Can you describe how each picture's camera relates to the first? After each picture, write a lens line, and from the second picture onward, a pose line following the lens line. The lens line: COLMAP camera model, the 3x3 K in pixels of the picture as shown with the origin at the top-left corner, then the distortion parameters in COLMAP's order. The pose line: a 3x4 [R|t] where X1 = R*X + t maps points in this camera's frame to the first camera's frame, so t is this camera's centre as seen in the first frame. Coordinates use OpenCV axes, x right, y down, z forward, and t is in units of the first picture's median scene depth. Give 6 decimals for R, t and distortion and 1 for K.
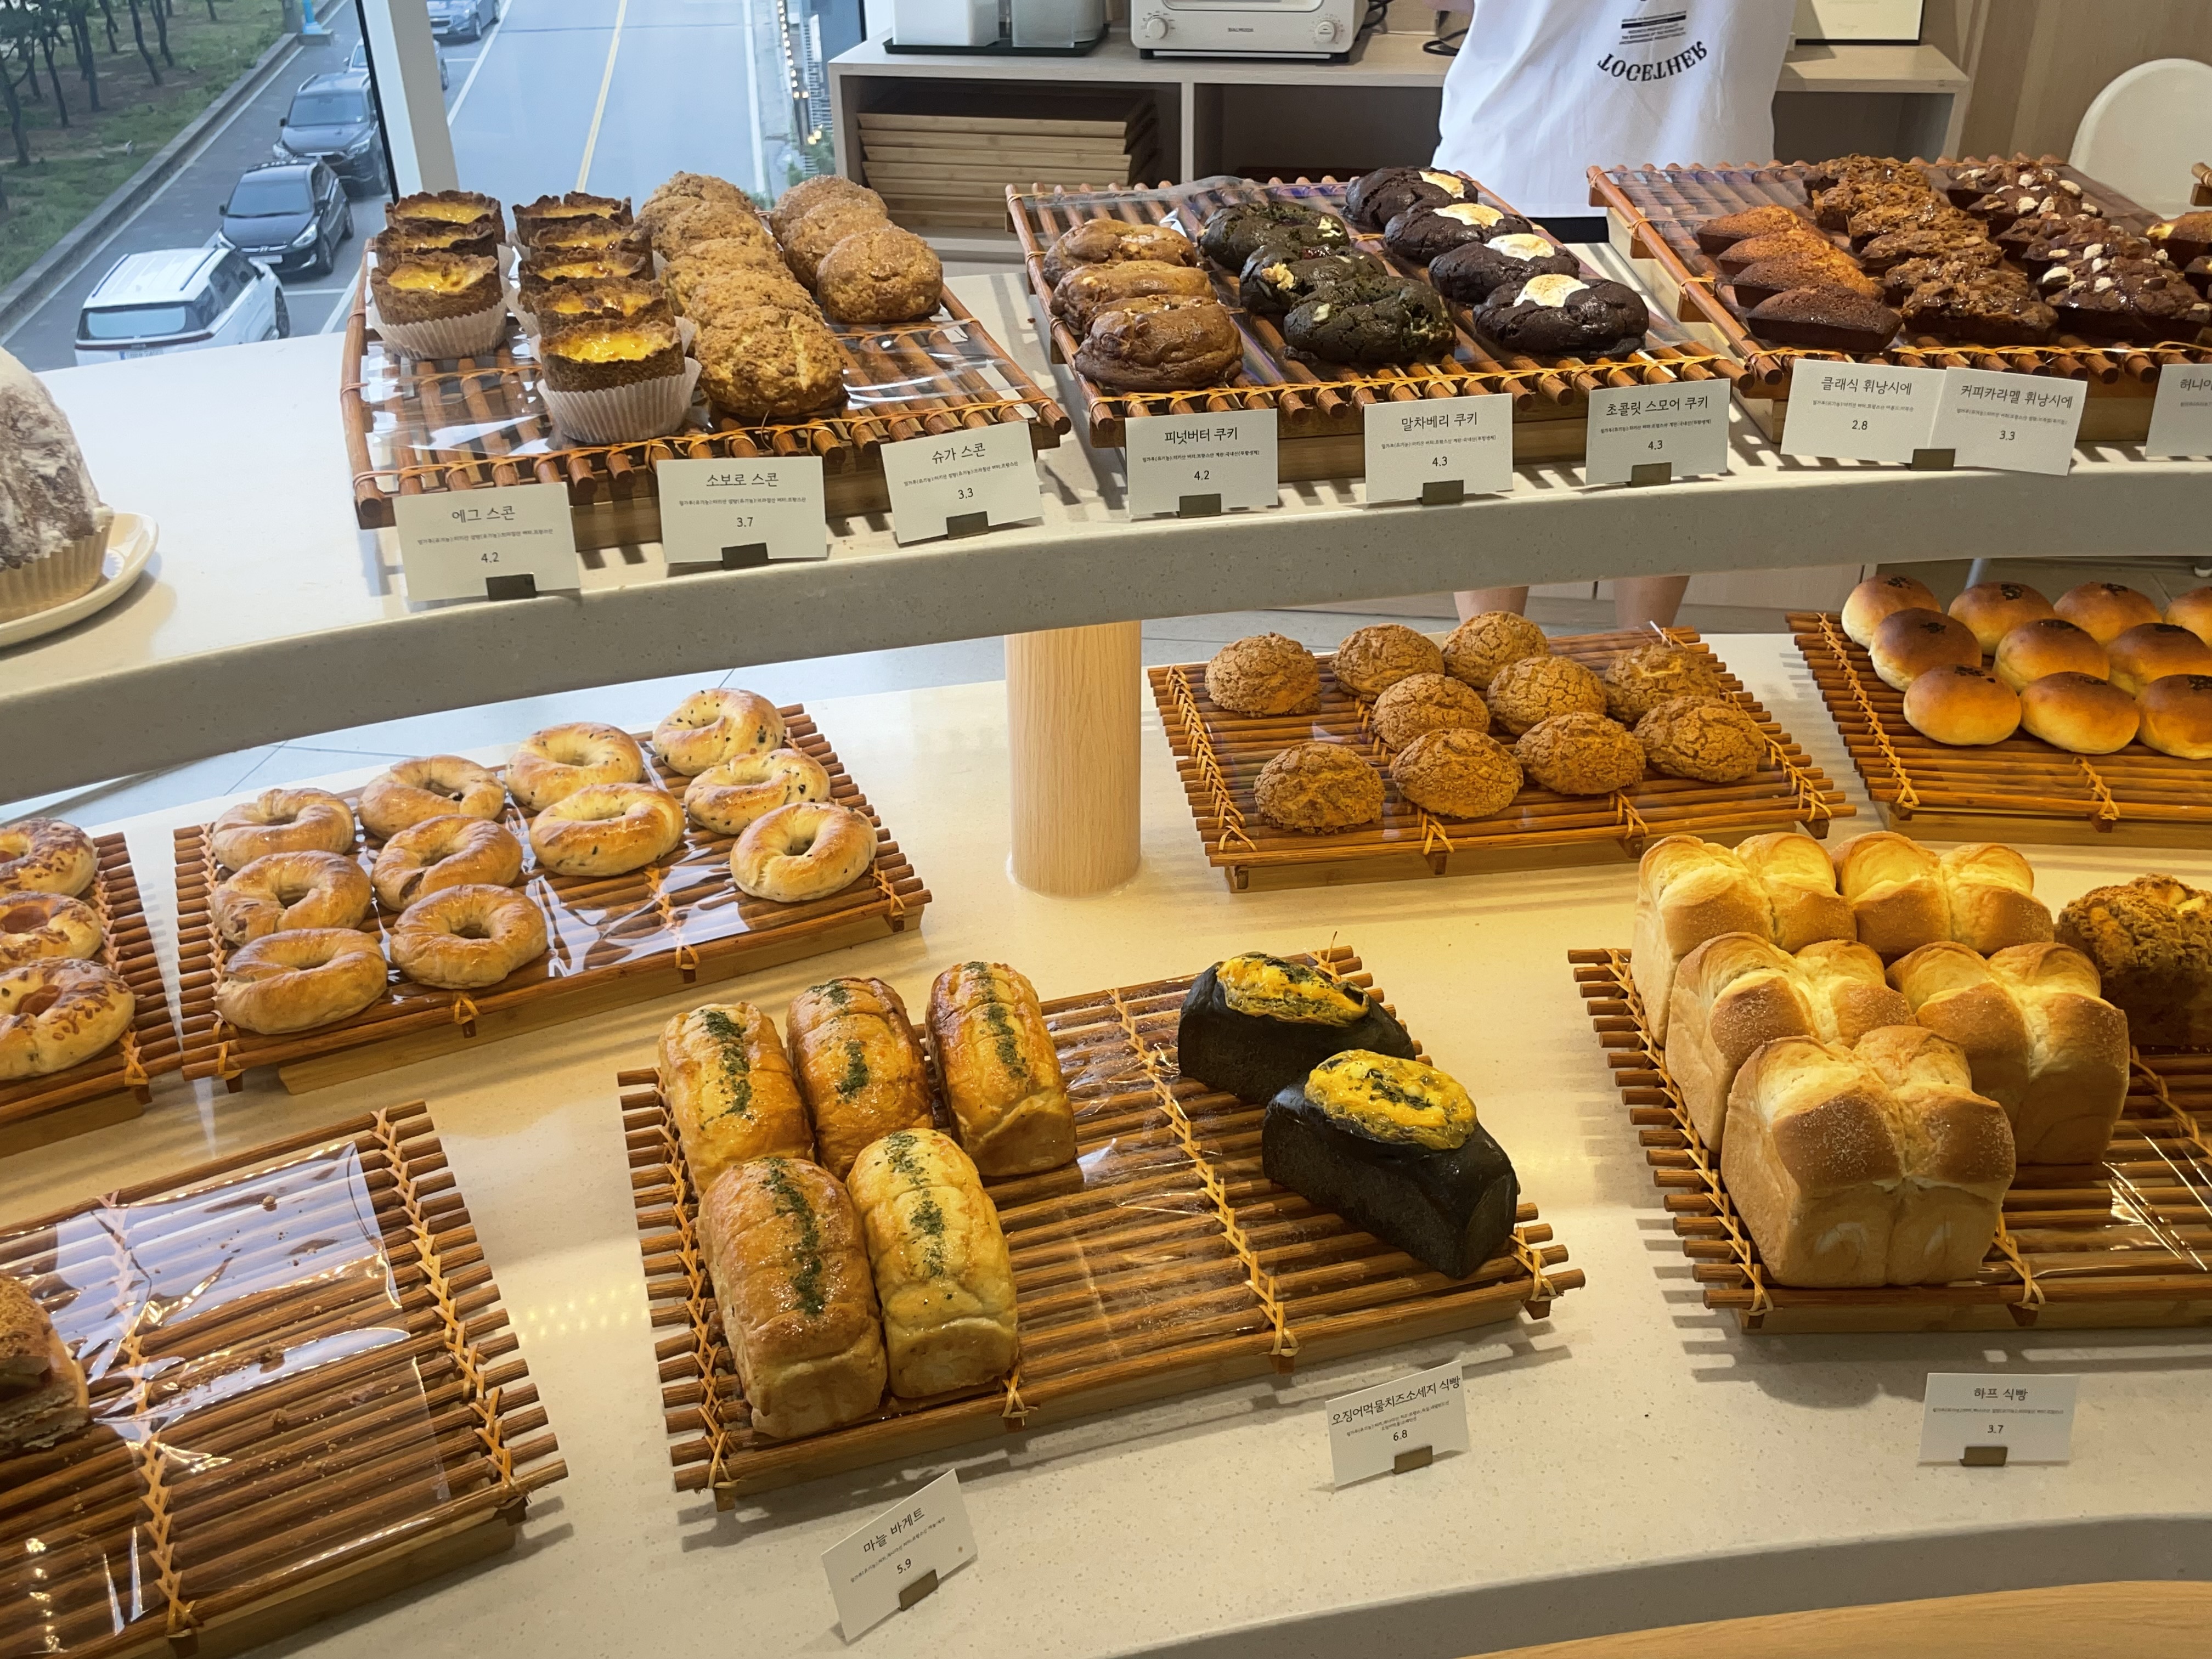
lens RADIAL K [[1959.5, 0, 1106.0], [0, 1959.5, 829.5], [0, 0, 1]] dist [0.094193, -0.146446]
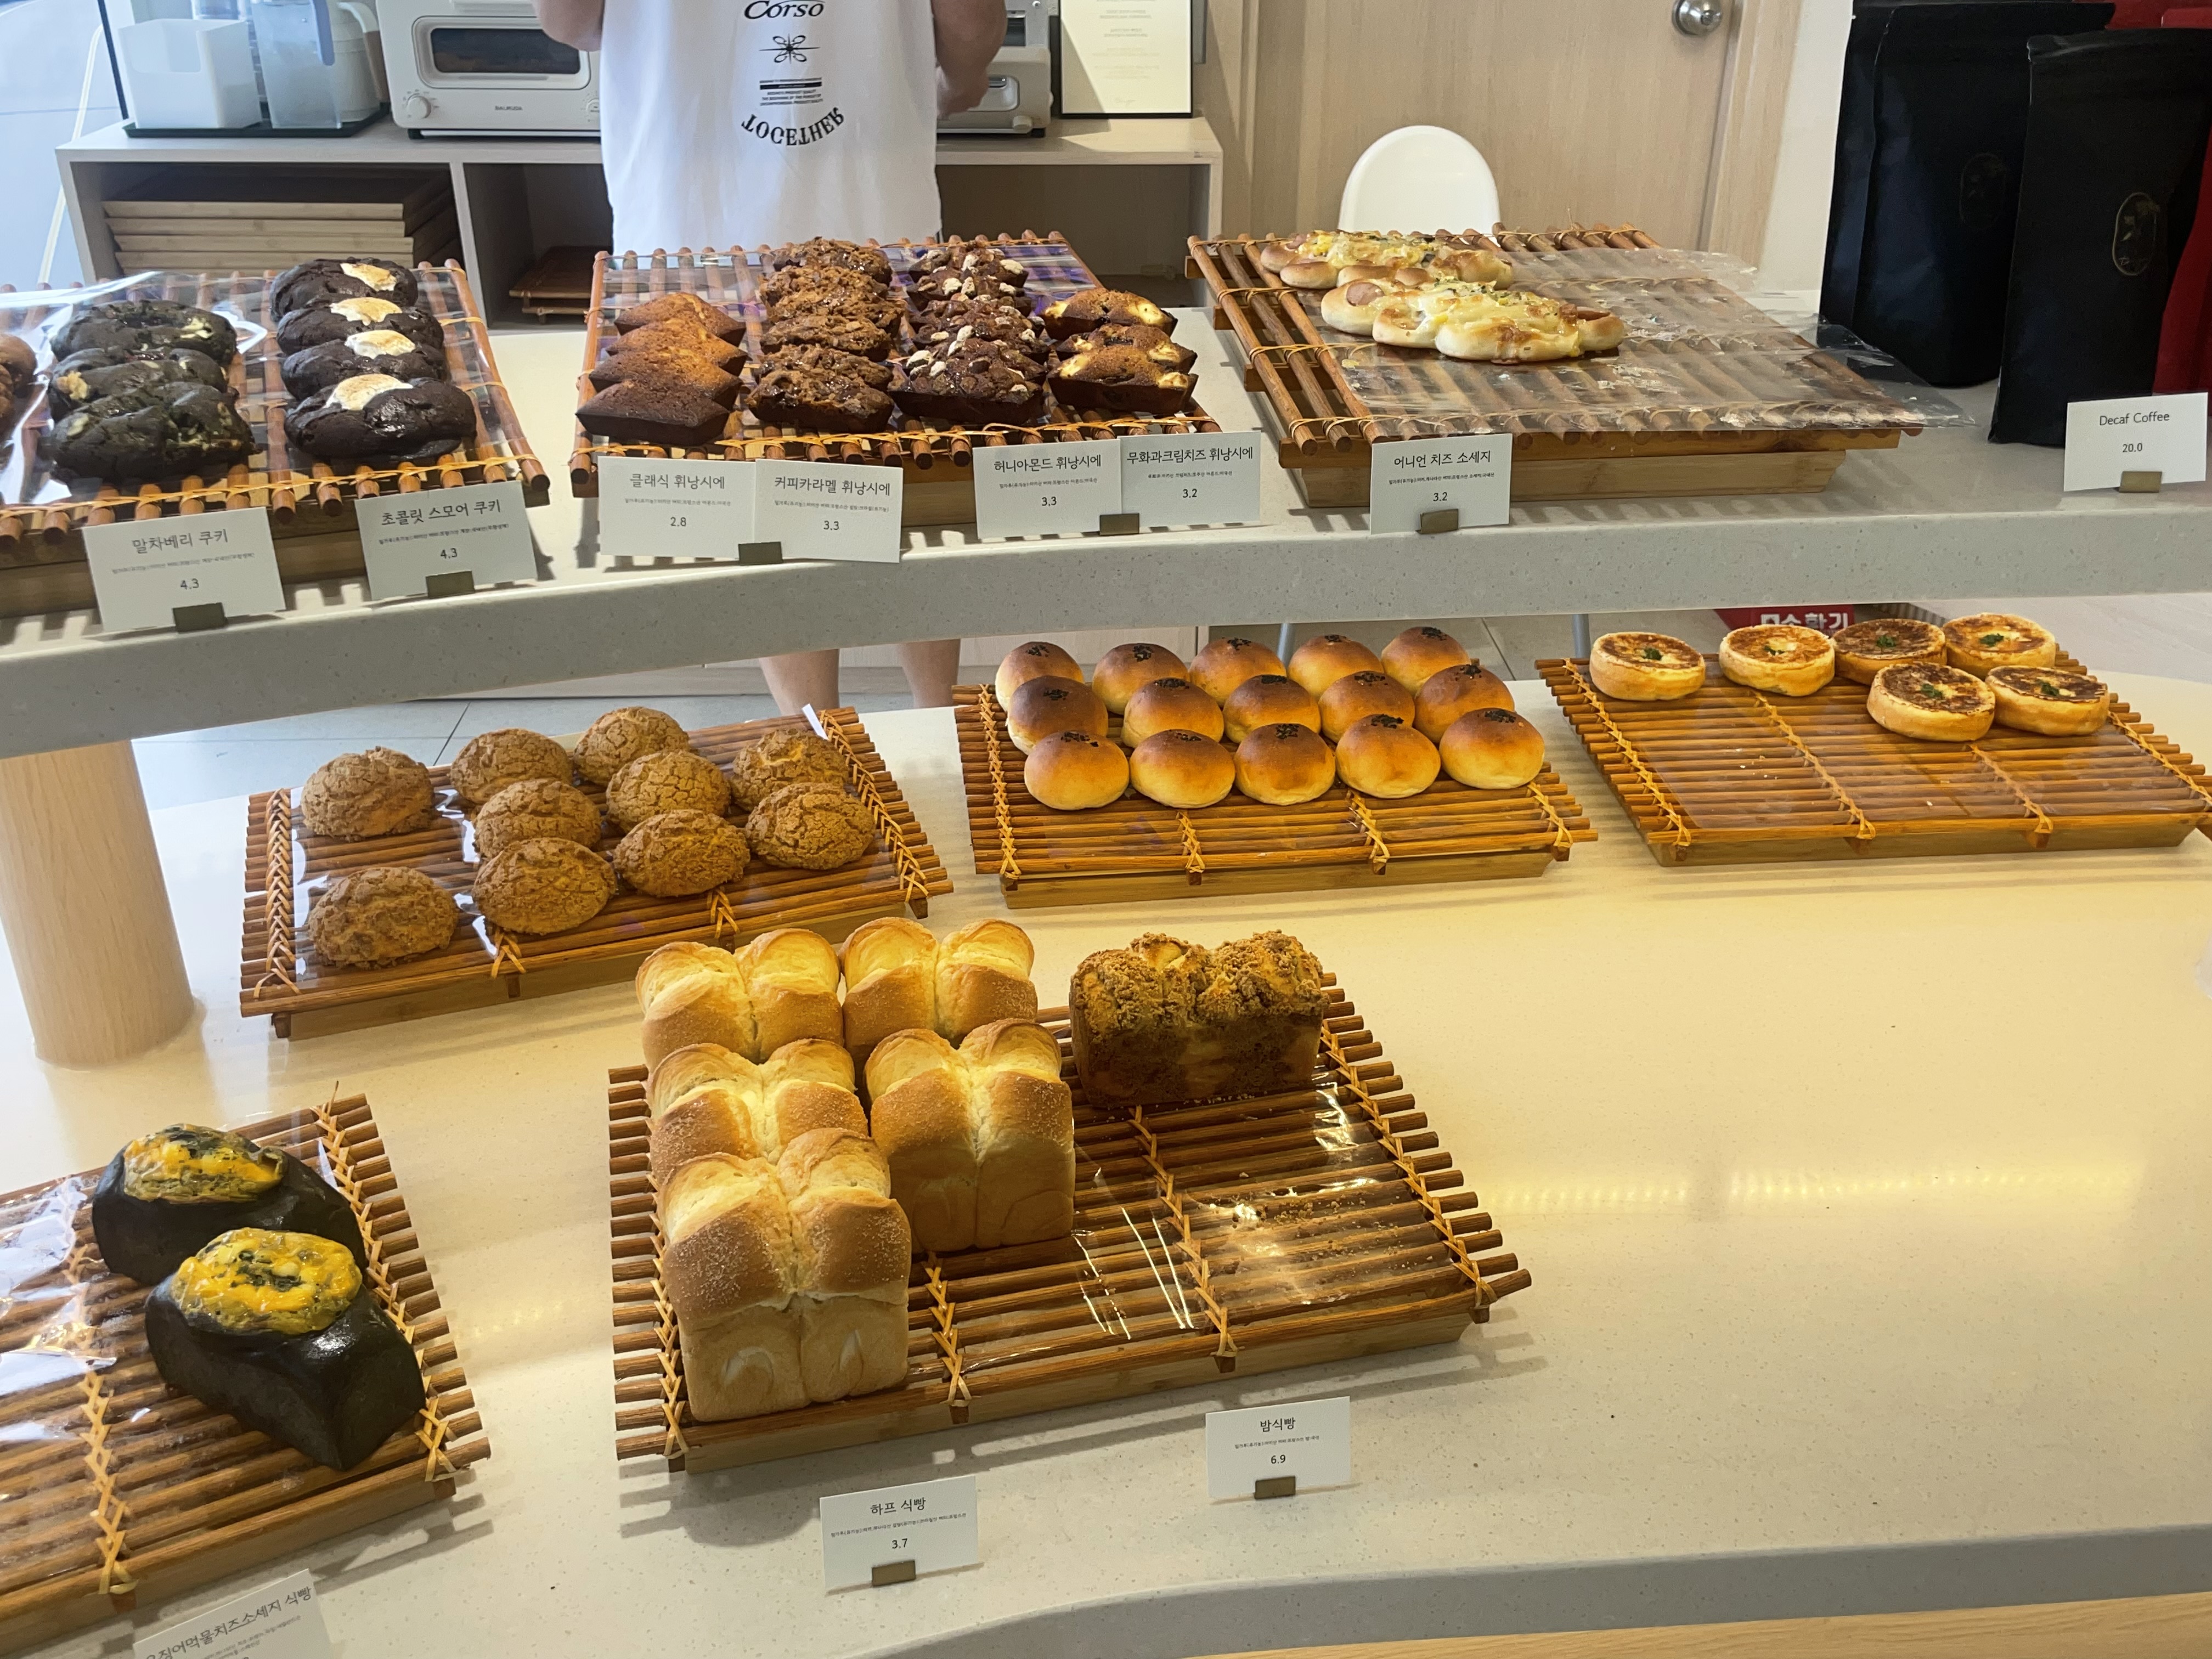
lens RADIAL K [[1959.5, 0, 1106.0], [0, 1959.5, 829.5], [0, 0, 1]] dist [0.094193, -0.146446]
pose [[0.975443, -0.088413, 0.201730, 0.318430], [0.094736, 0.995262, -0.021891, -0.011510], [-0.198838, 0.040465, 0.979197, 0.018866]]
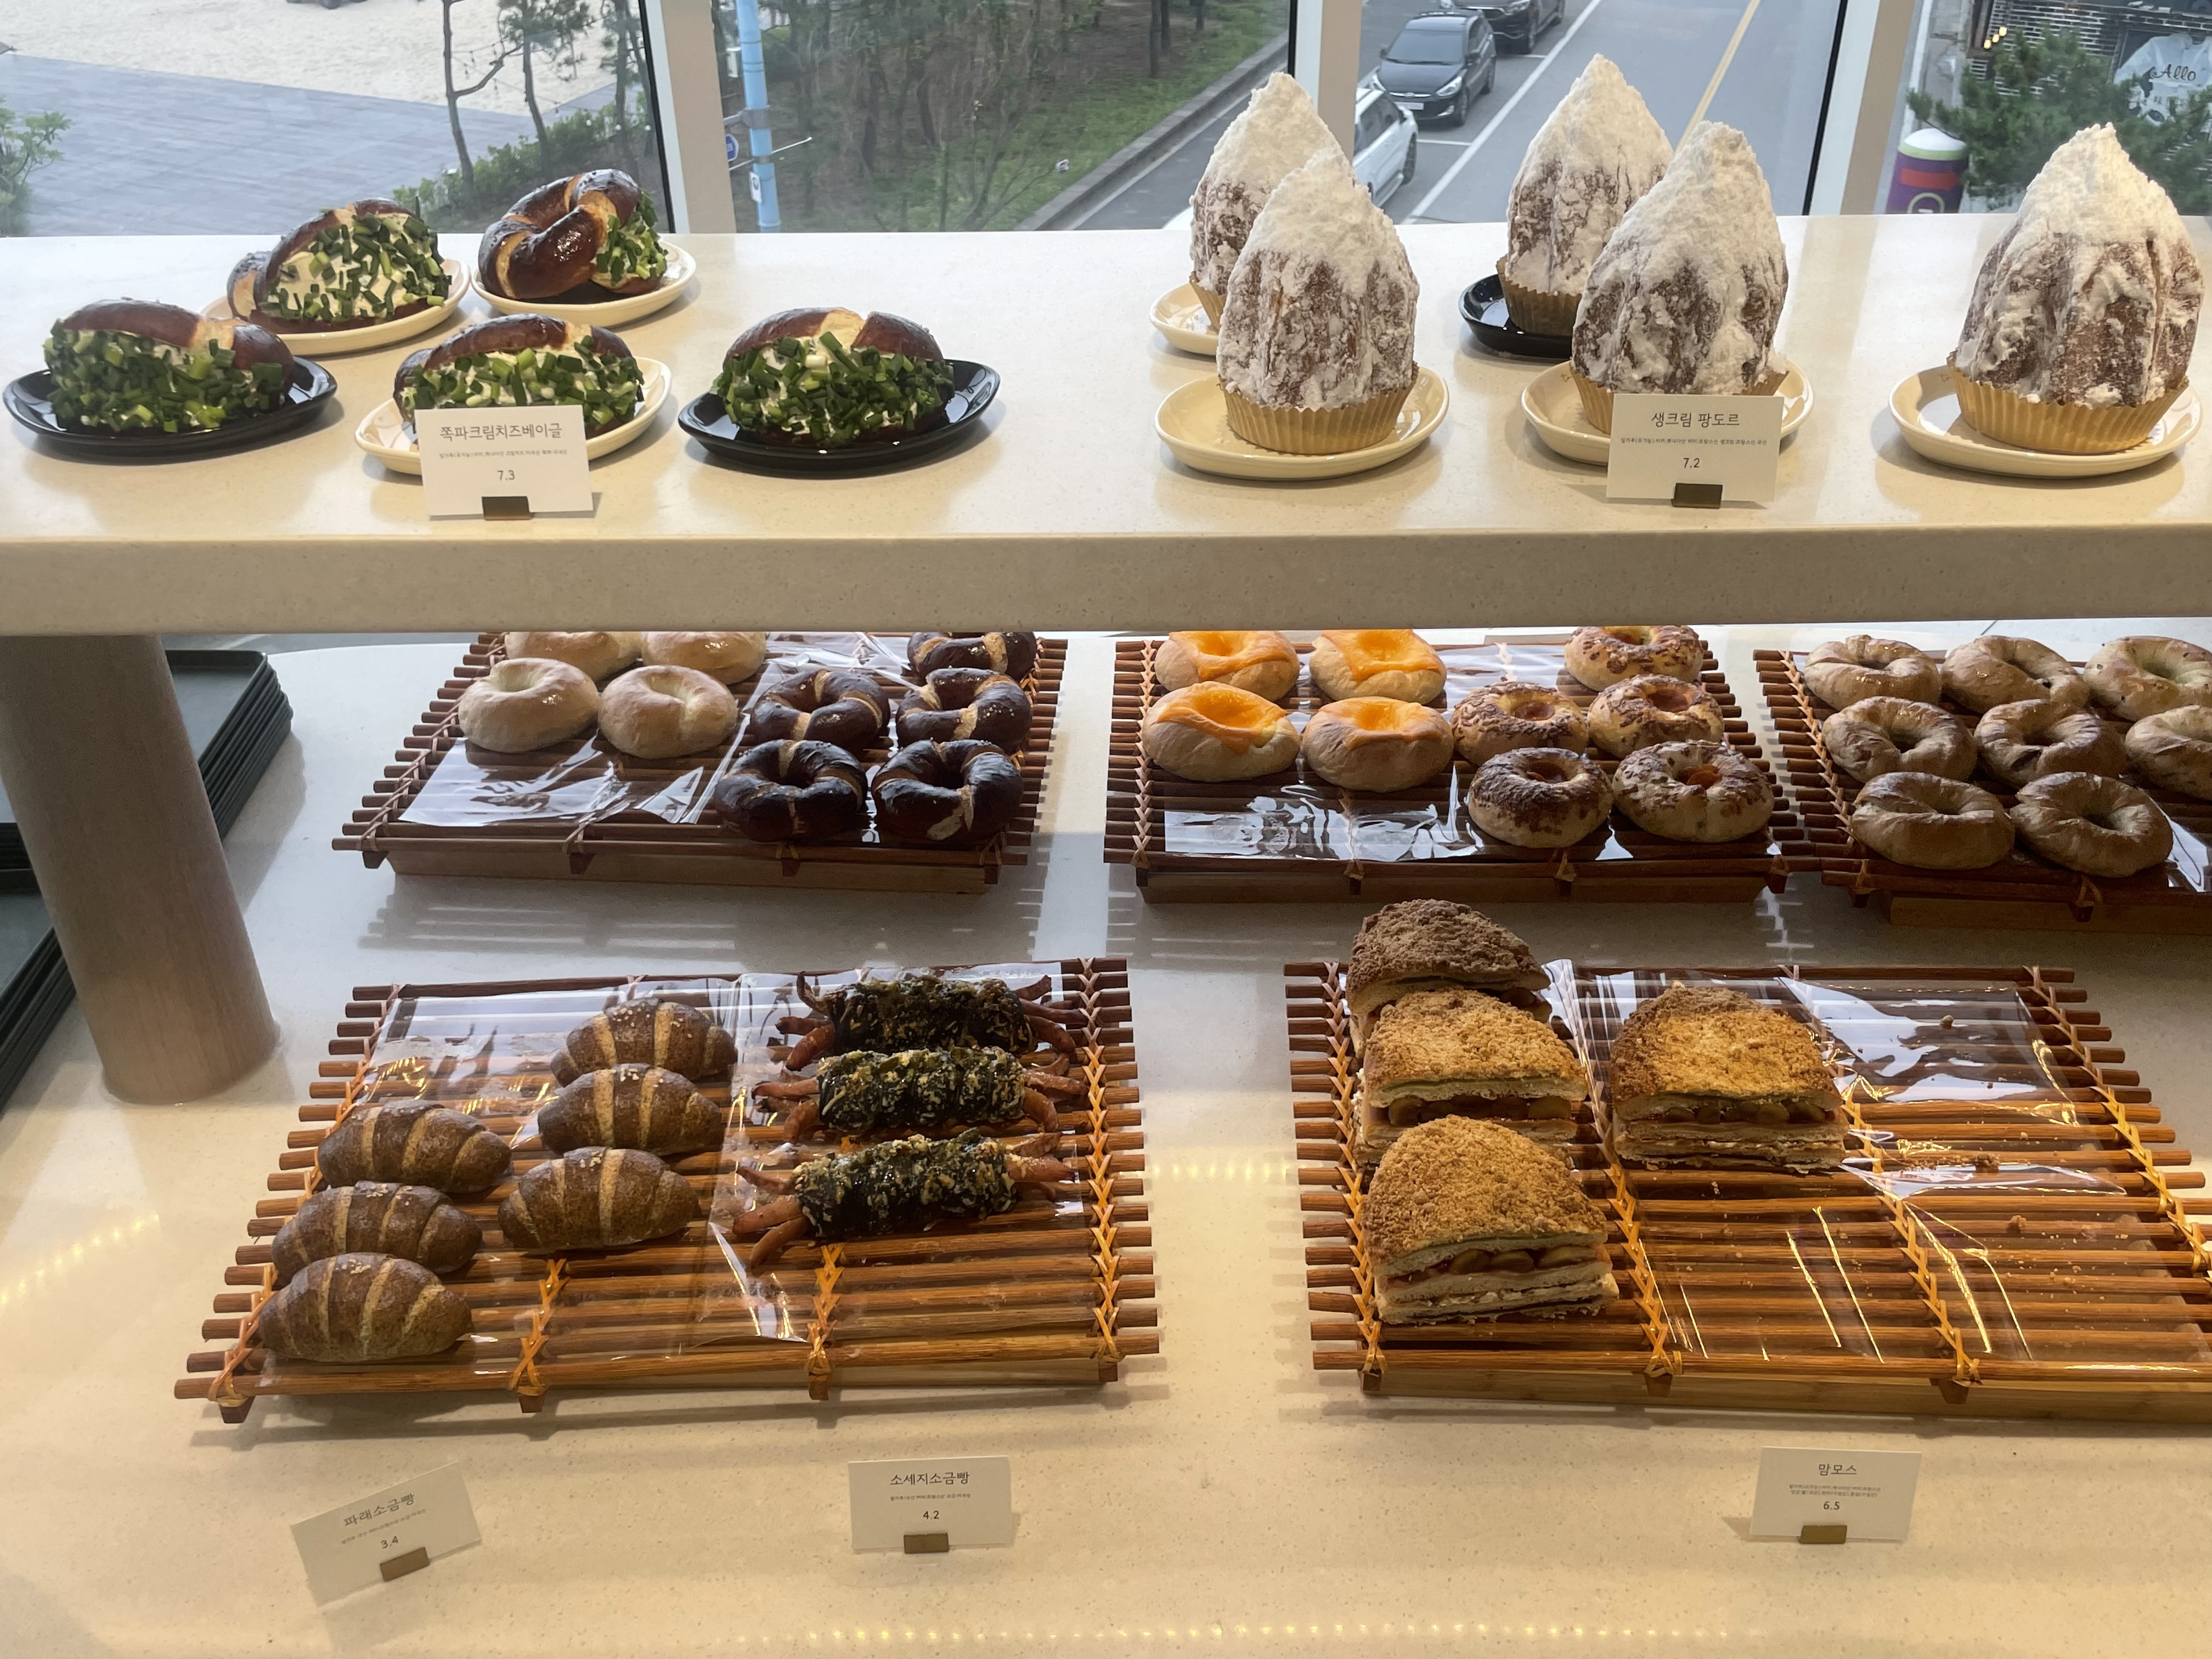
lens RADIAL K [[1959.5, 0, 1106.0], [0, 1959.5, 829.5], [0, 0, 1]] dist [0.094193, -0.146446]
pose [[0.862447, 0.279704, -0.421842, -0.363799], [-0.256077, 0.960028, 0.113006, 0.078254], [0.436589, 0.010562, 0.899599, -0.148870]]
